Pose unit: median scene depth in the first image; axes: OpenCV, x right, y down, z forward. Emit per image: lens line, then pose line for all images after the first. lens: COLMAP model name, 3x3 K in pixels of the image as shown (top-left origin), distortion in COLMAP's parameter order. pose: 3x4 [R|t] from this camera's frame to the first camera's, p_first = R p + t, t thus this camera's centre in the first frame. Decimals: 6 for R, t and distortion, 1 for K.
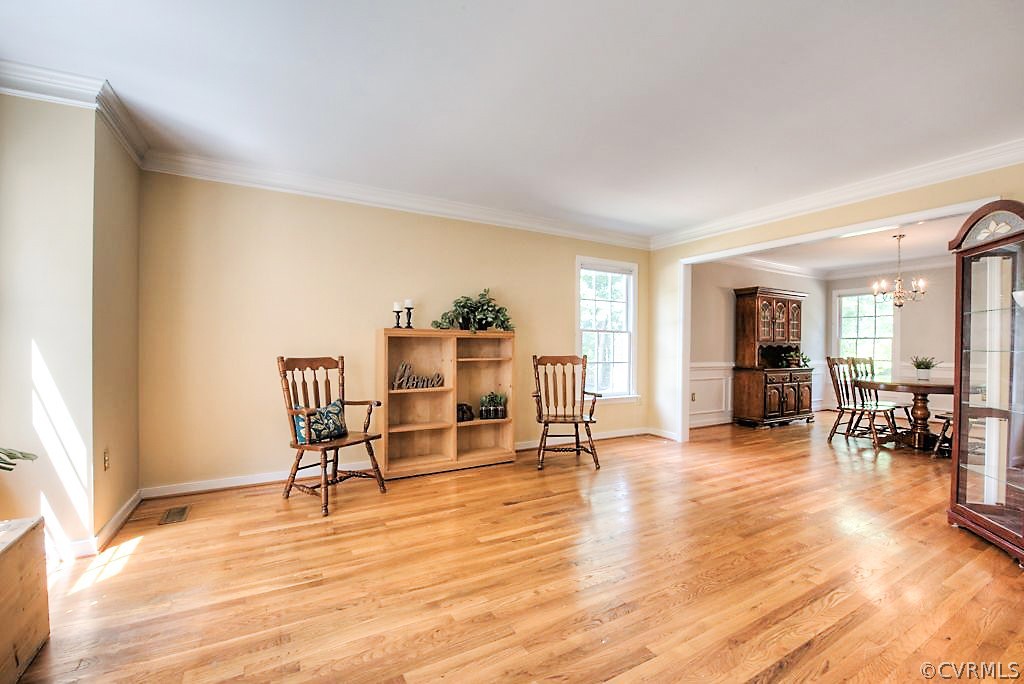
lens RADIAL K [[429.3, 0, 508.7], [0, 429.3, 346.6], [0, 0, 1]] dist [-0.017712, -0.002321]
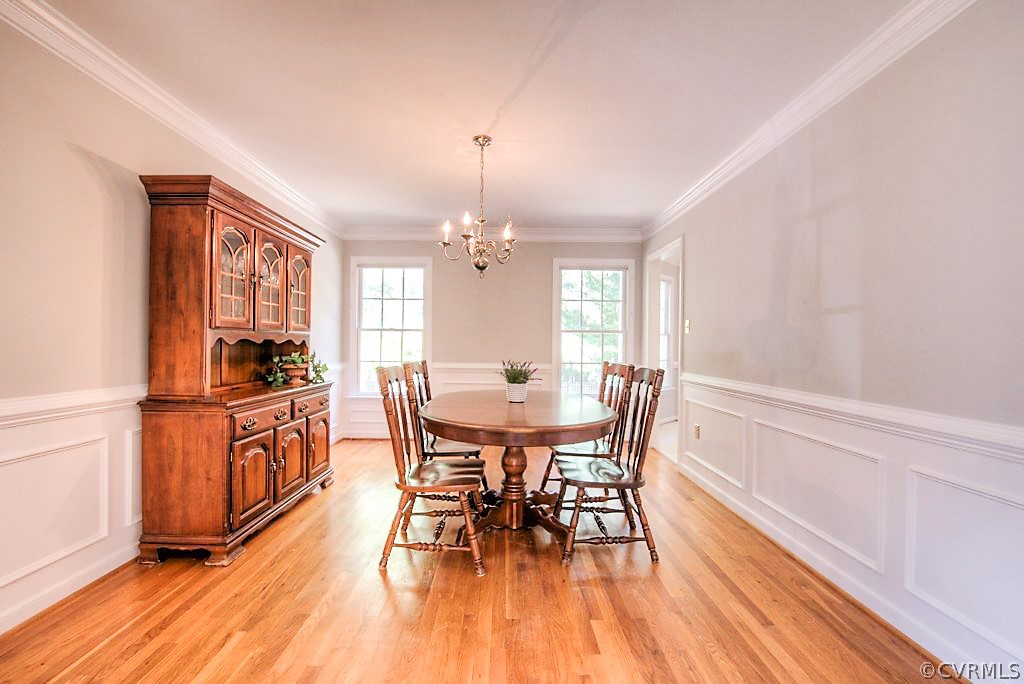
lens RADIAL K [[429.3, 0, 503.1], [0, 429.3, 346.4], [0, 0, 1]] dist [-0.017712, -0.002321]
pose [[0.495941, -0.006342, 0.868333, 0.581472], [-0.006342, 0.999920, 0.010925, -0.002262], [-0.868333, -0.010925, 0.495861, 0.889399]]
